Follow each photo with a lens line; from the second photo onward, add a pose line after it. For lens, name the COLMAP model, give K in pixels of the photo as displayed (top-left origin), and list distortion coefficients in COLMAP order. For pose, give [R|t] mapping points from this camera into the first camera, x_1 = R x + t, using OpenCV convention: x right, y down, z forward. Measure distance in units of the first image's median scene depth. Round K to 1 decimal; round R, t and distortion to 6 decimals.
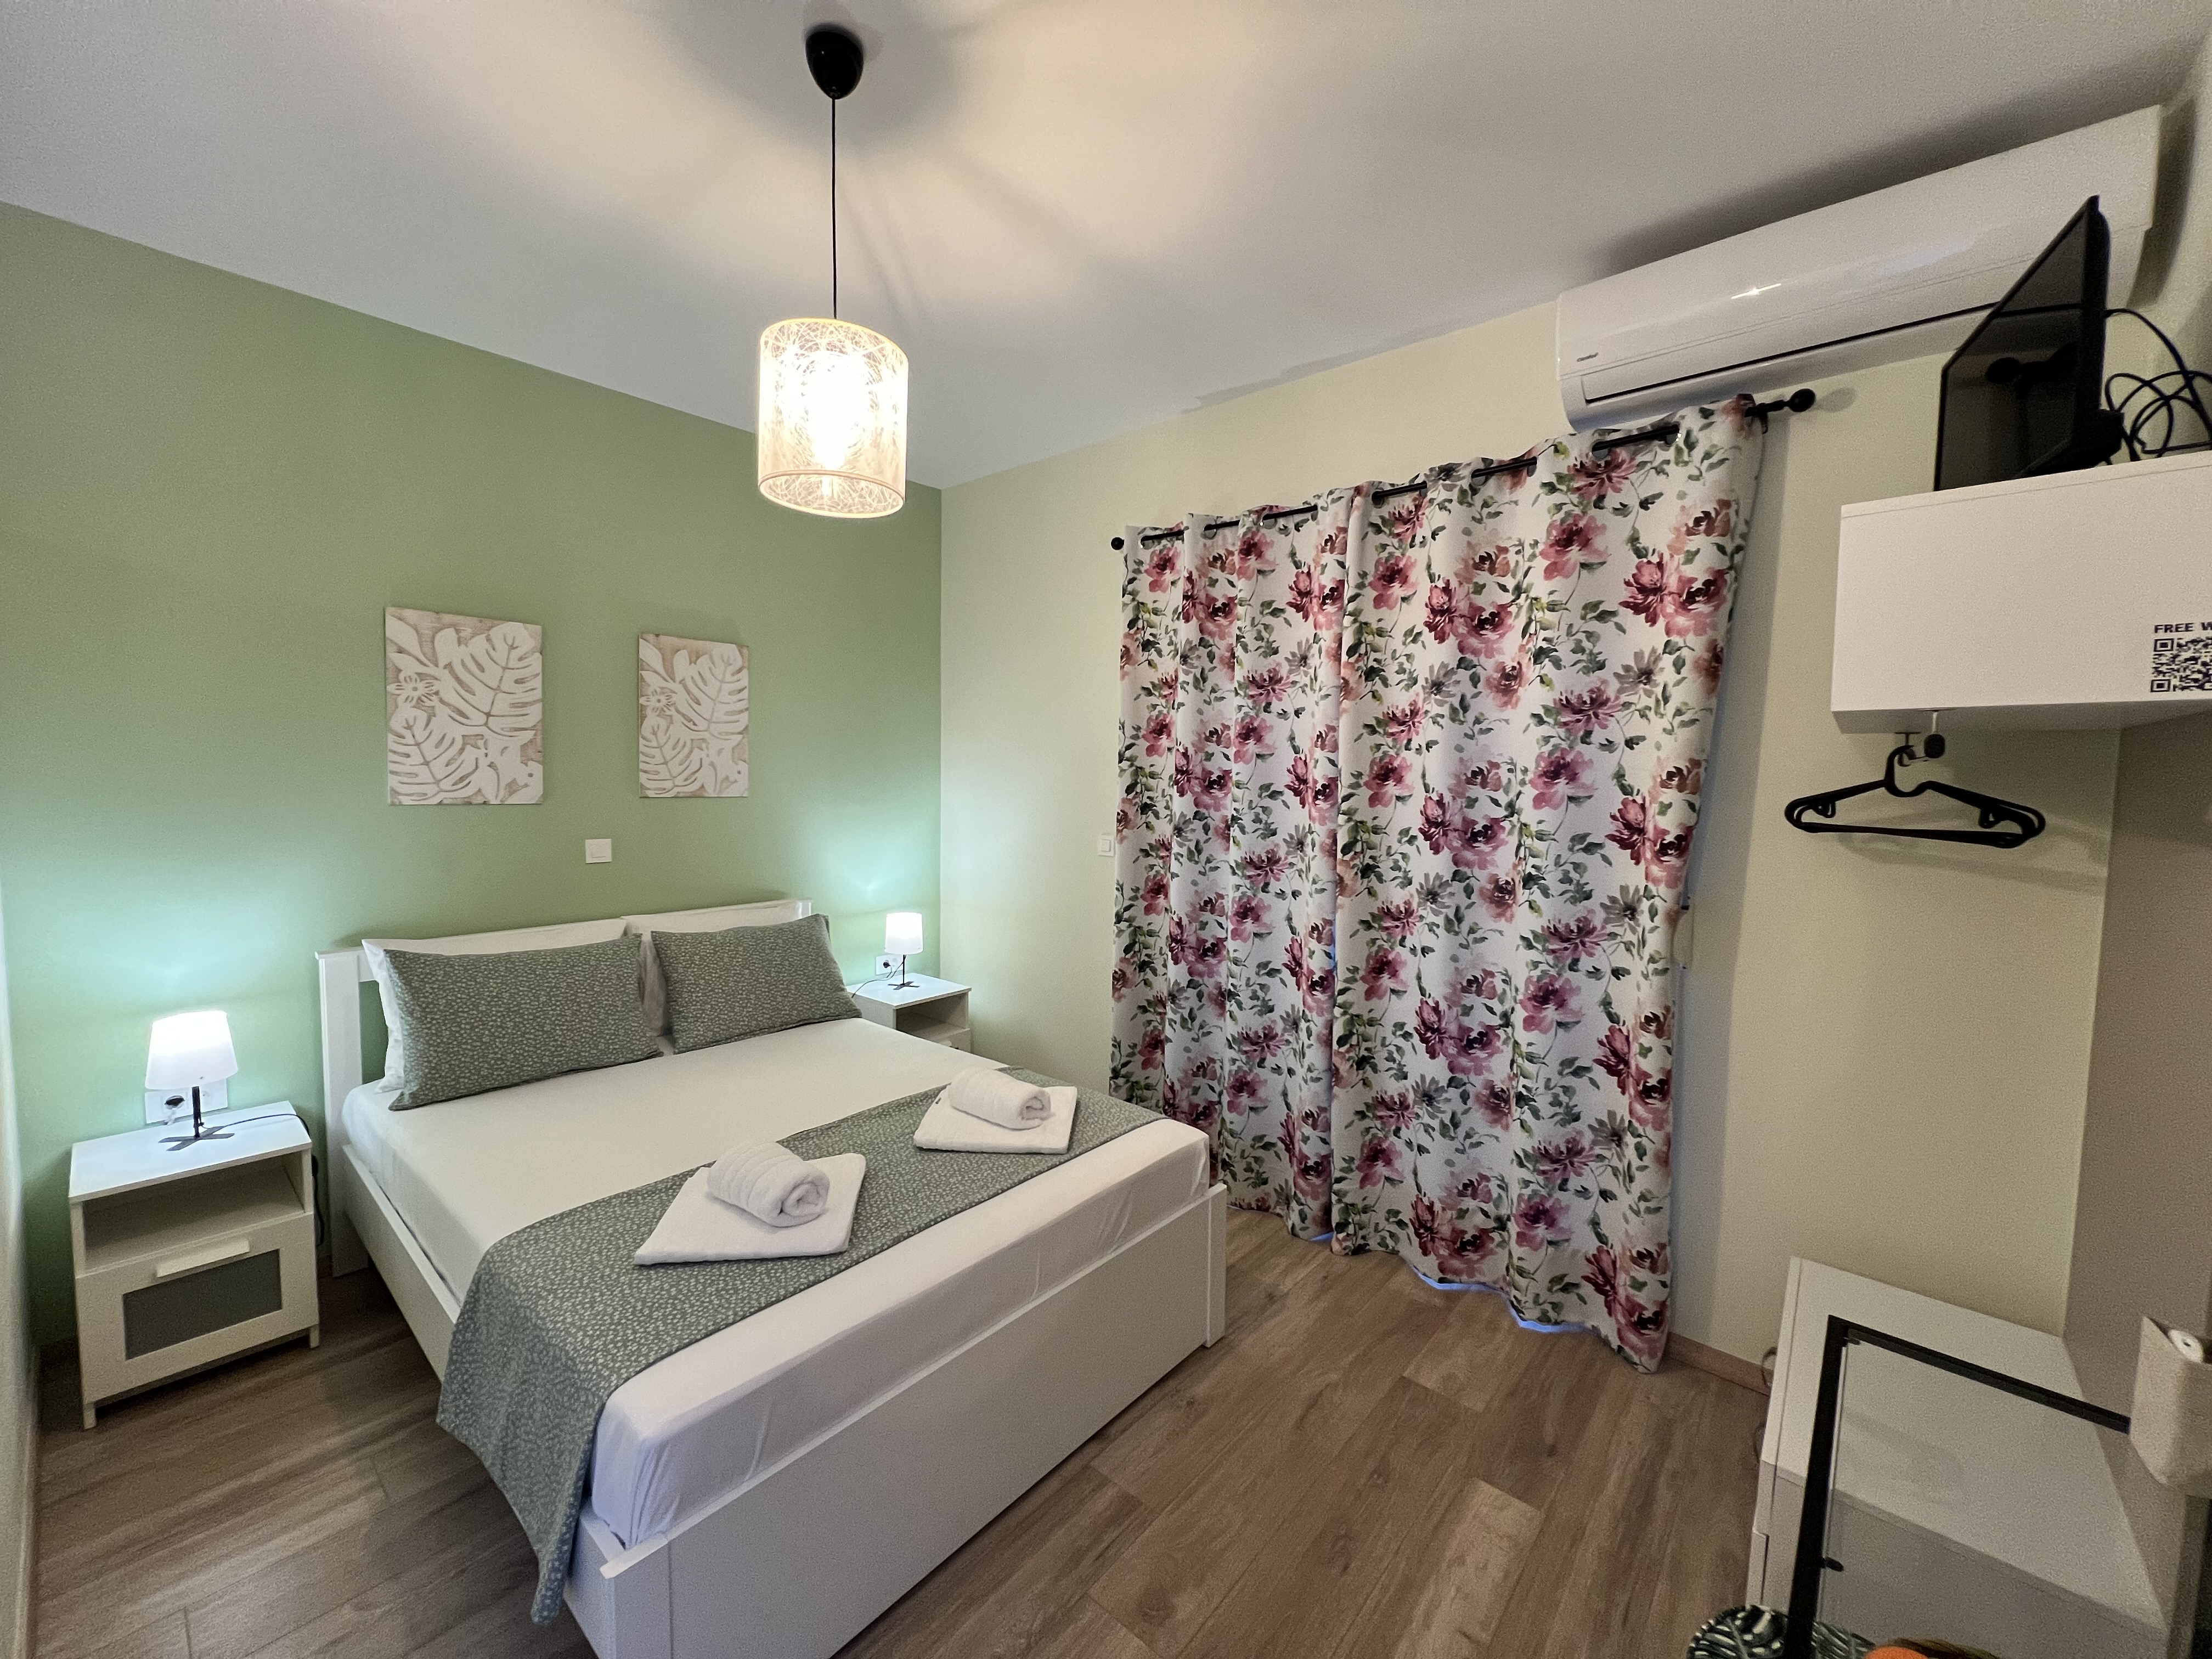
lens RADIAL K [[876.2, 0, 1107.2], [0, 876.2, 825.0], [0, 0, 1]] dist [-0.001317, -0.000267]
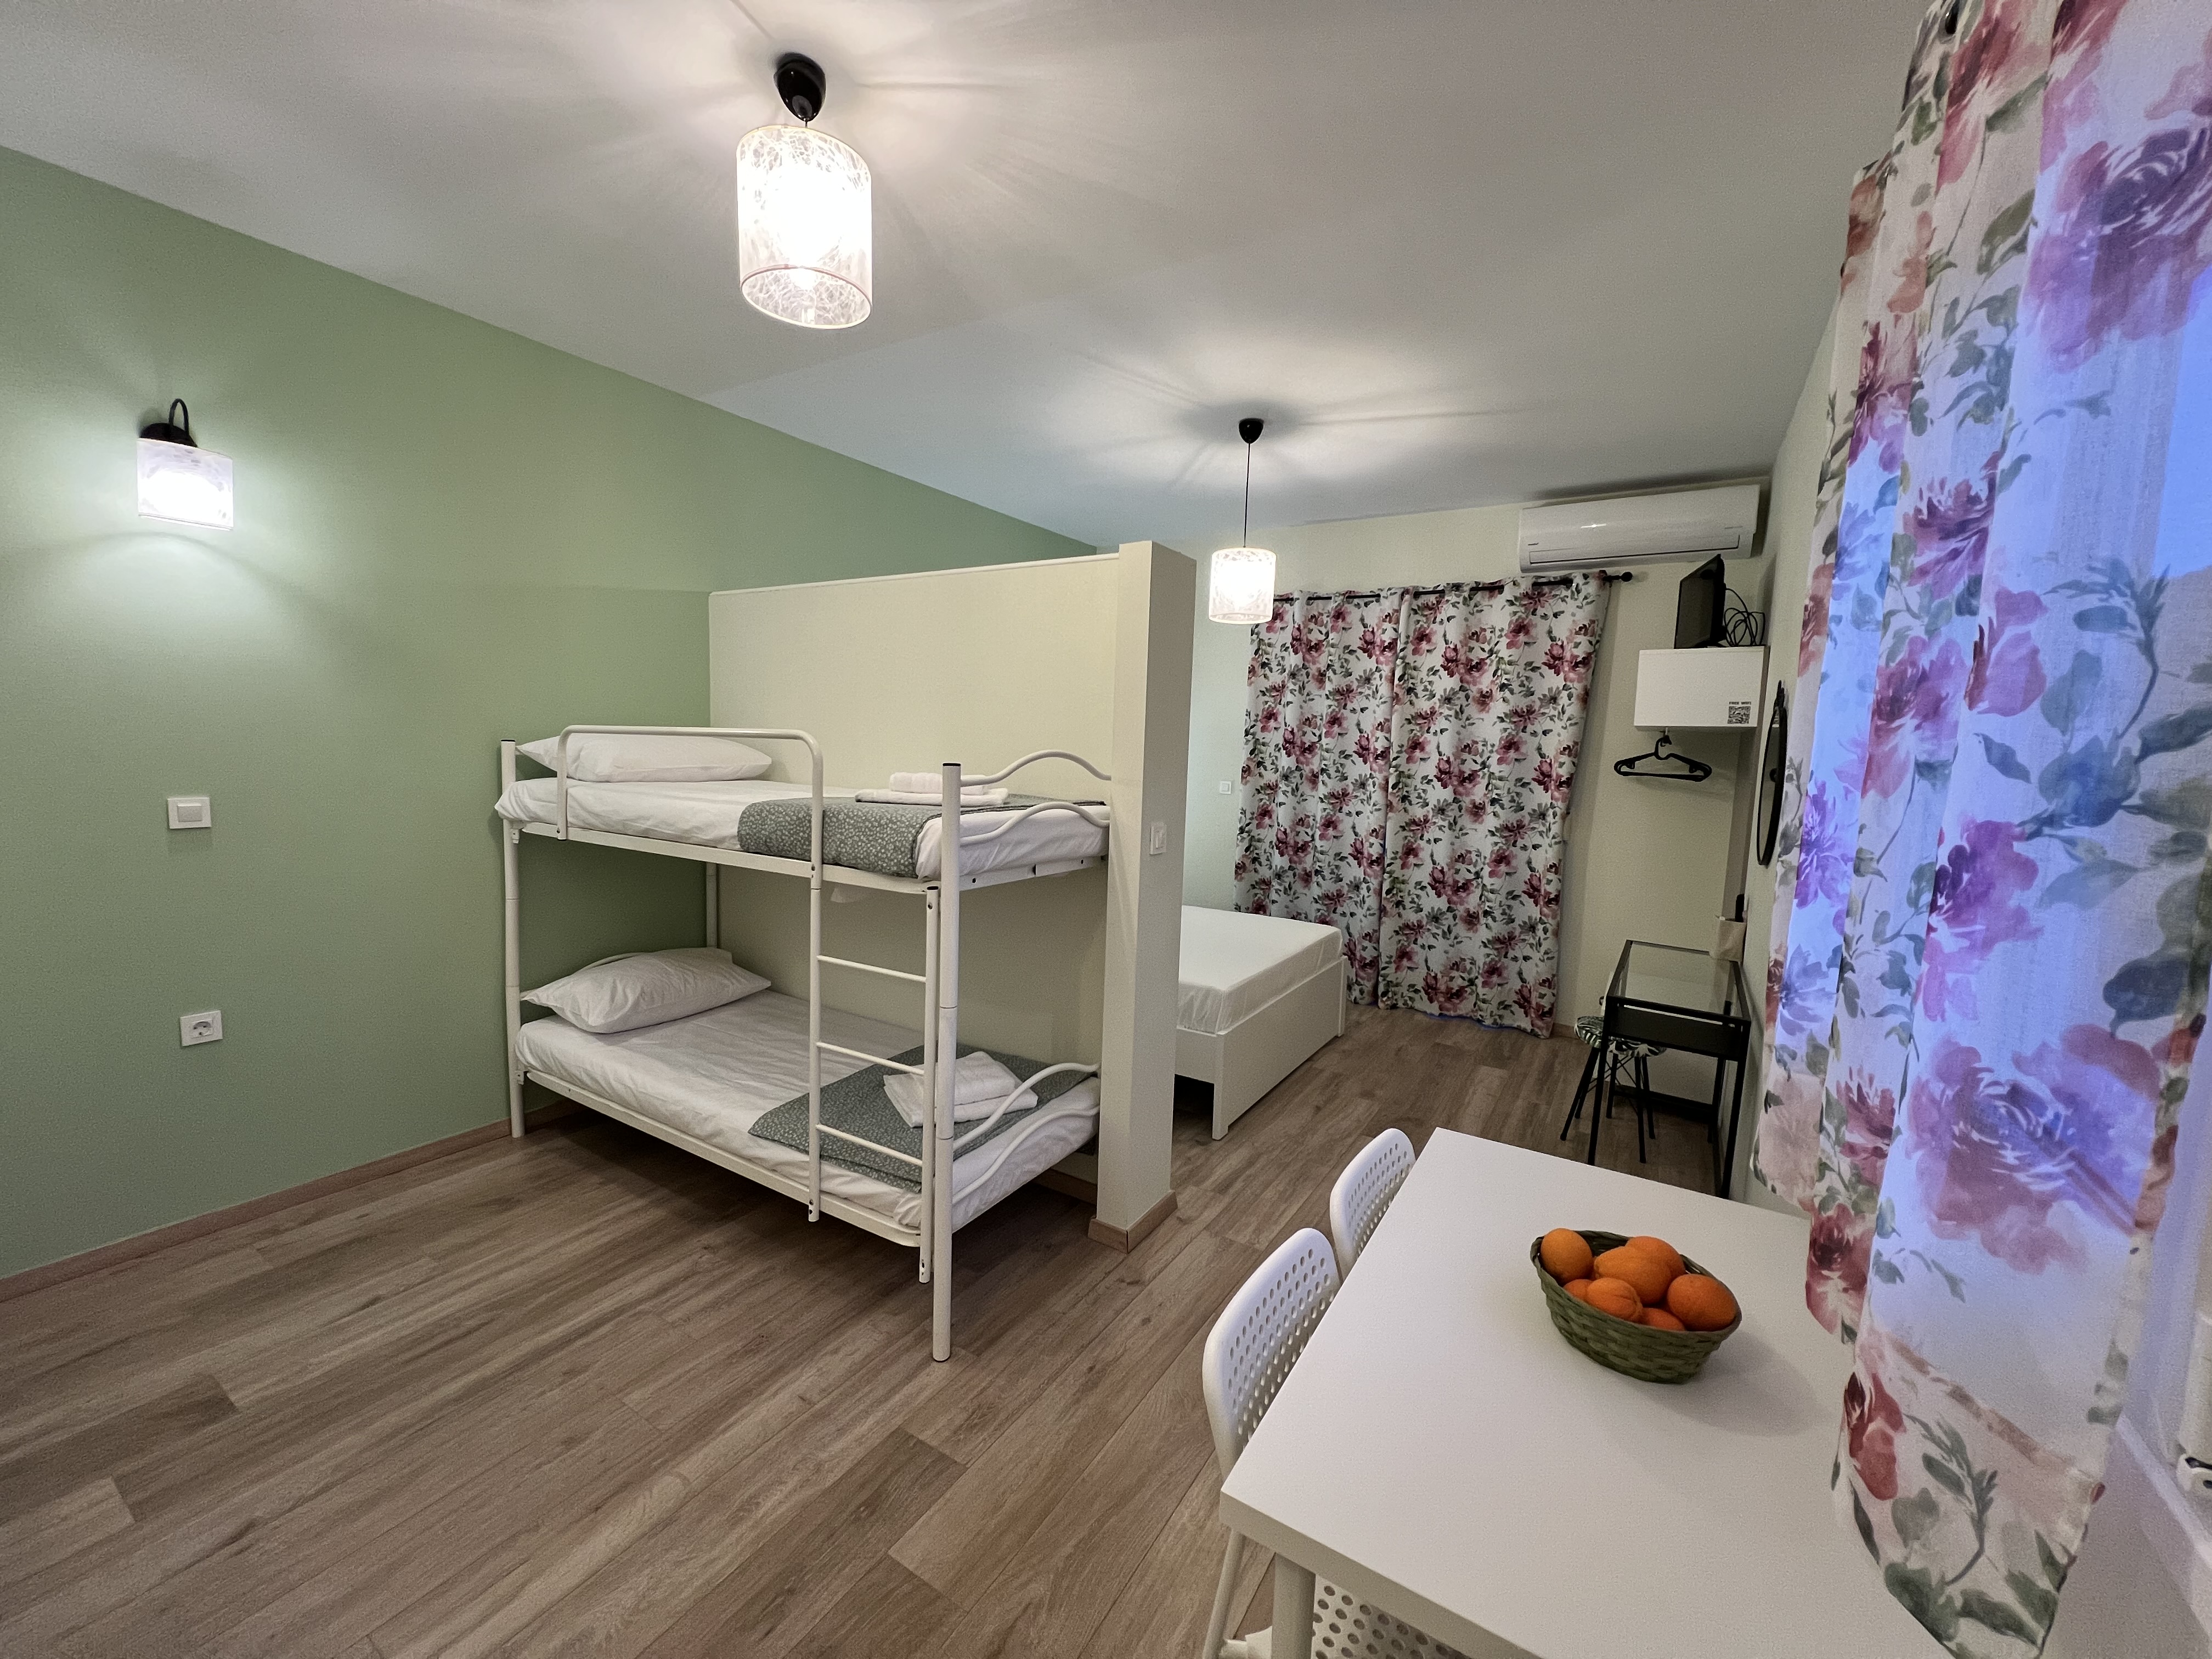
lens RADIAL K [[880.6, 0, 1100.3], [0, 880.6, 824.8], [0, 0, 1]] dist [-0.001951, 0.000099]
pose [[0.989926, 0.002242, 0.141570, -0.688775], [-0.007834, 0.999210, 0.038953, 0.046776], [-0.141371, -0.039670, 0.989162, -0.852296]]
